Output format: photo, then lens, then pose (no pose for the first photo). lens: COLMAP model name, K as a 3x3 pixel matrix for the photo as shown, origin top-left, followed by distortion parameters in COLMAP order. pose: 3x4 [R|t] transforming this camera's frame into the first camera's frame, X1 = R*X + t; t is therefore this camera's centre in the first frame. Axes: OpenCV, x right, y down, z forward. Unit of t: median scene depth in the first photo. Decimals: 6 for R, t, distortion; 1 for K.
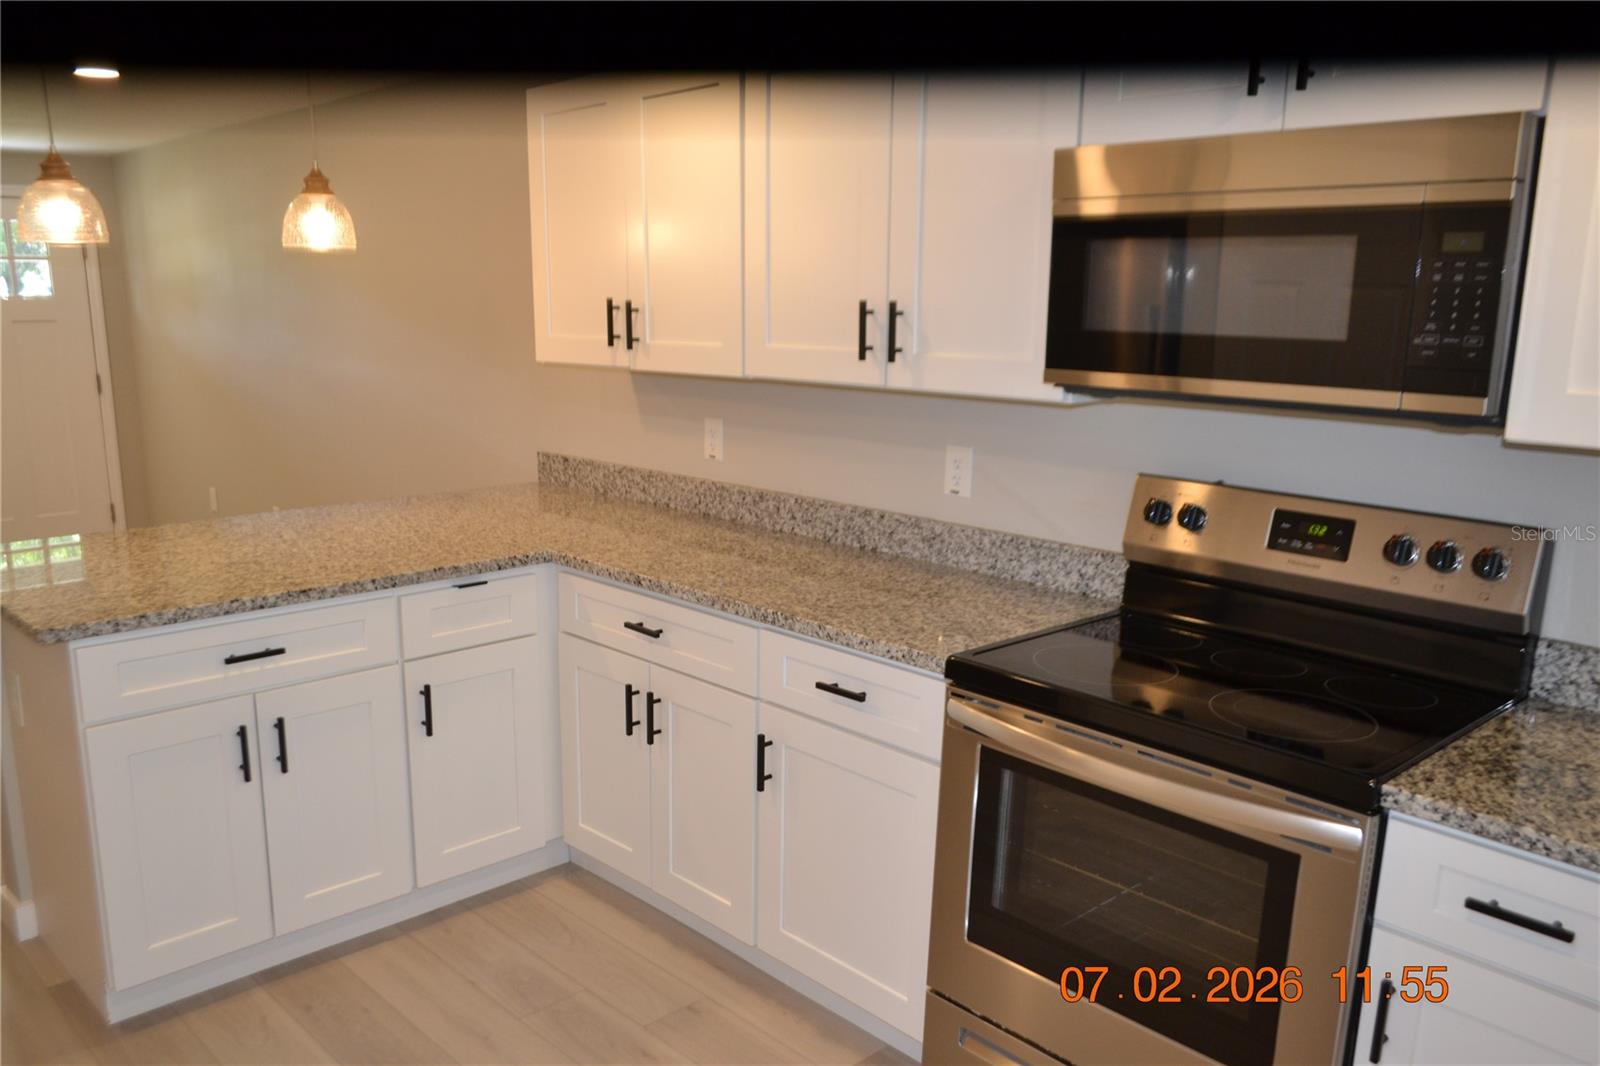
lens RADIAL K [[1279.5, 0, 789.2], [0, 1279.5, 542.6], [0, 0, 1]] dist [-0.007228, -0.001182]
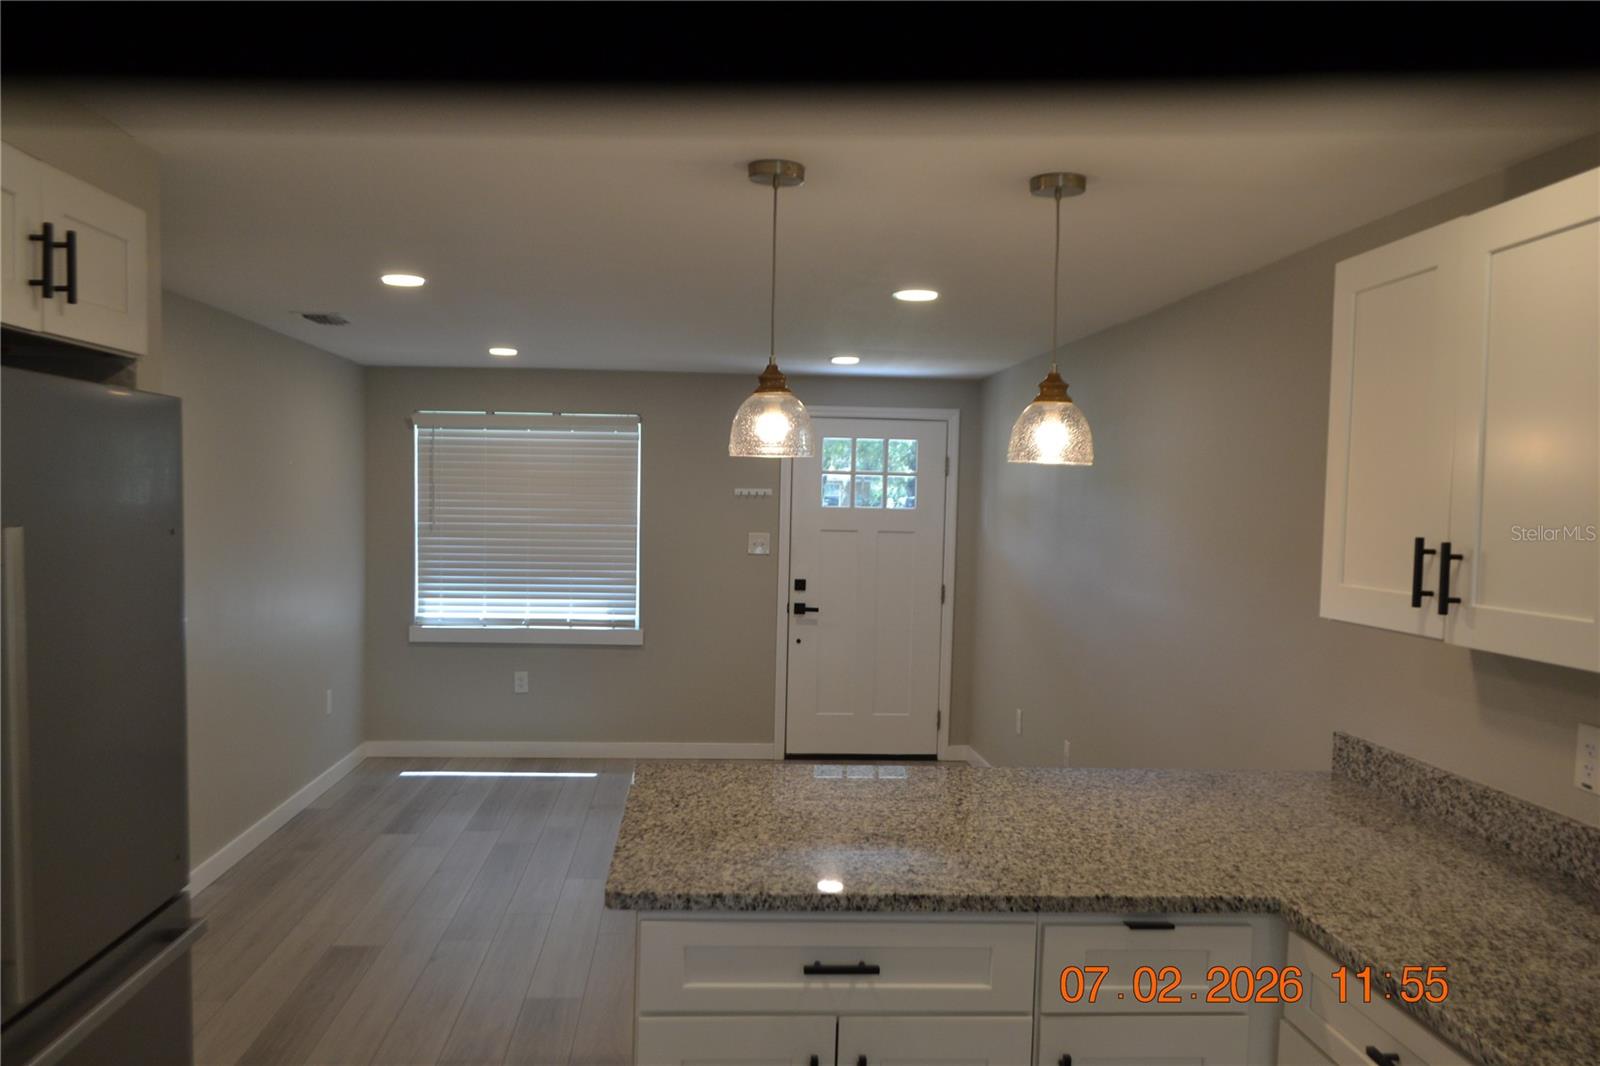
lens RADIAL K [[1279.5, 0, 782.7], [0, 1279.5, 550.3], [0, 0, 1]] dist [-0.007228, -0.001182]
pose [[0.769836, 0.046292, -0.636561, 0.033597], [-0.147950, 0.983143, -0.107429, -0.060406], [0.620857, 0.176882, 0.763707, 0.266292]]
